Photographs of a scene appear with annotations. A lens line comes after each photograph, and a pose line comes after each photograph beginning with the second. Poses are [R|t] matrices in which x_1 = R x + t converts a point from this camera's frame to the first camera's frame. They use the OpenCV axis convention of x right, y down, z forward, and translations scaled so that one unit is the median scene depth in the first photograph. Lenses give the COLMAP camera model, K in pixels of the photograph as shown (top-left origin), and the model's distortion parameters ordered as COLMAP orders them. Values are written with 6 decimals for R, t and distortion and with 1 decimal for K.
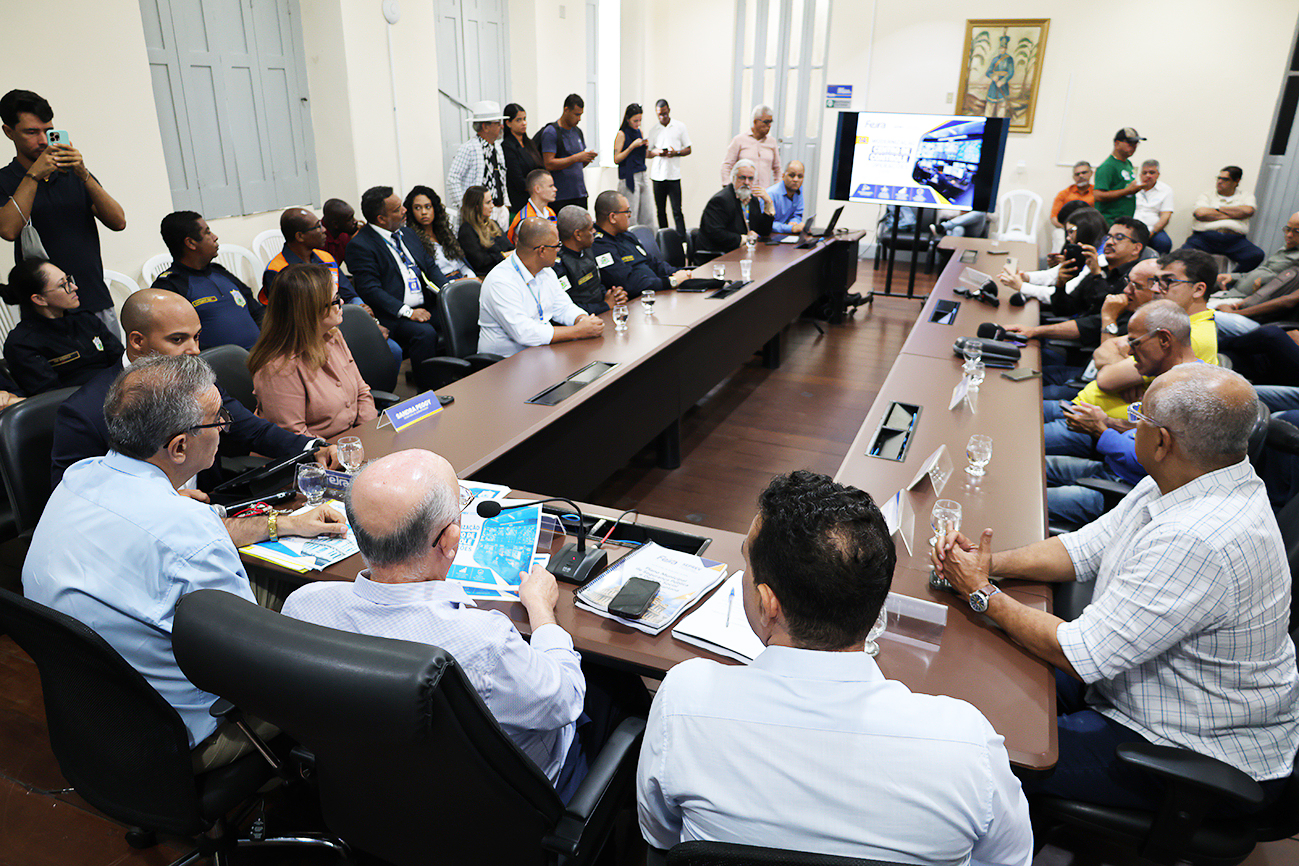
lens RADIAL K [[896.8, 0, 674.3], [0, 896.8, 435.4], [0, 0, 1]] dist [-0.000116, 0.005260]
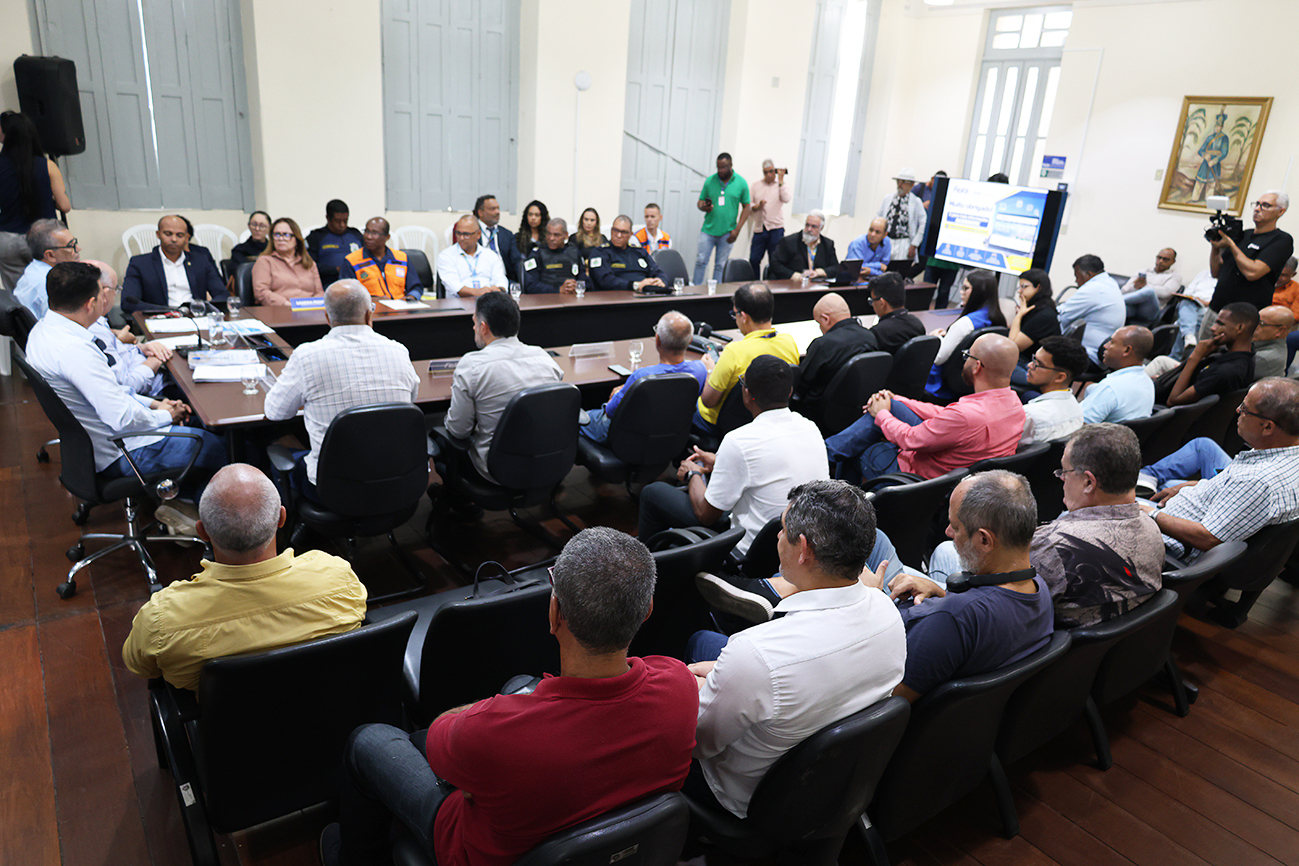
lens RADIAL K [[896.8, 0, 639.3], [0, 896.8, 430.3], [0, 0, 1]] dist [-0.000116, 0.005260]
pose [[0.838367, 0.211542, -0.502386, 0.620240], [-0.241780, 0.970318, 0.005101, 0.027400], [0.488553, 0.117190, 0.864629, -0.107217]]
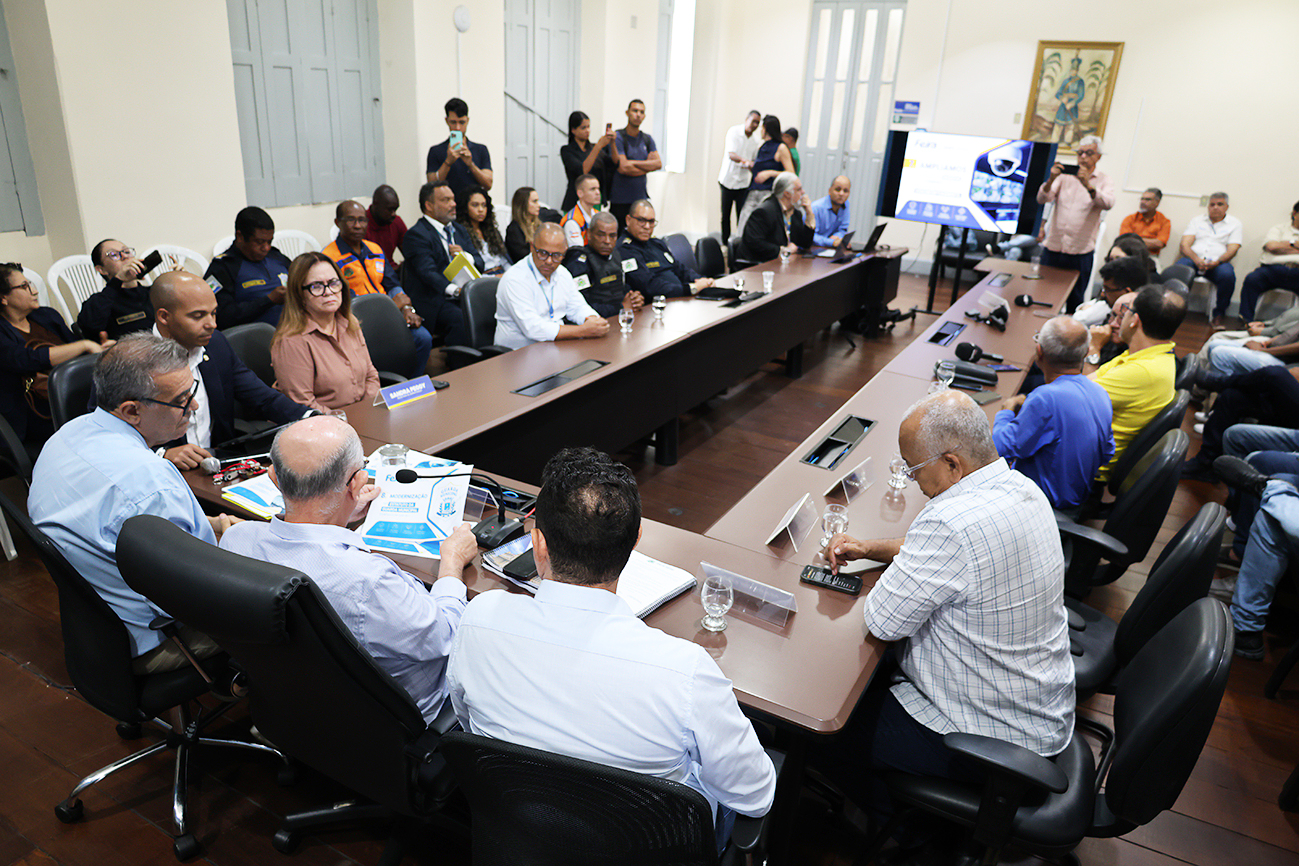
lens RADIAL K [[896.8, 0, 670.2], [0, 896.8, 441.6], [0, 0, 1]] dist [-0.000116, 0.005260]
pose [[0.993235, 0.071486, -0.091506, 0.068107], [-0.071081, 0.997441, 0.007676, 0.001144], [0.091820, -0.001120, 0.995775, -0.041436]]
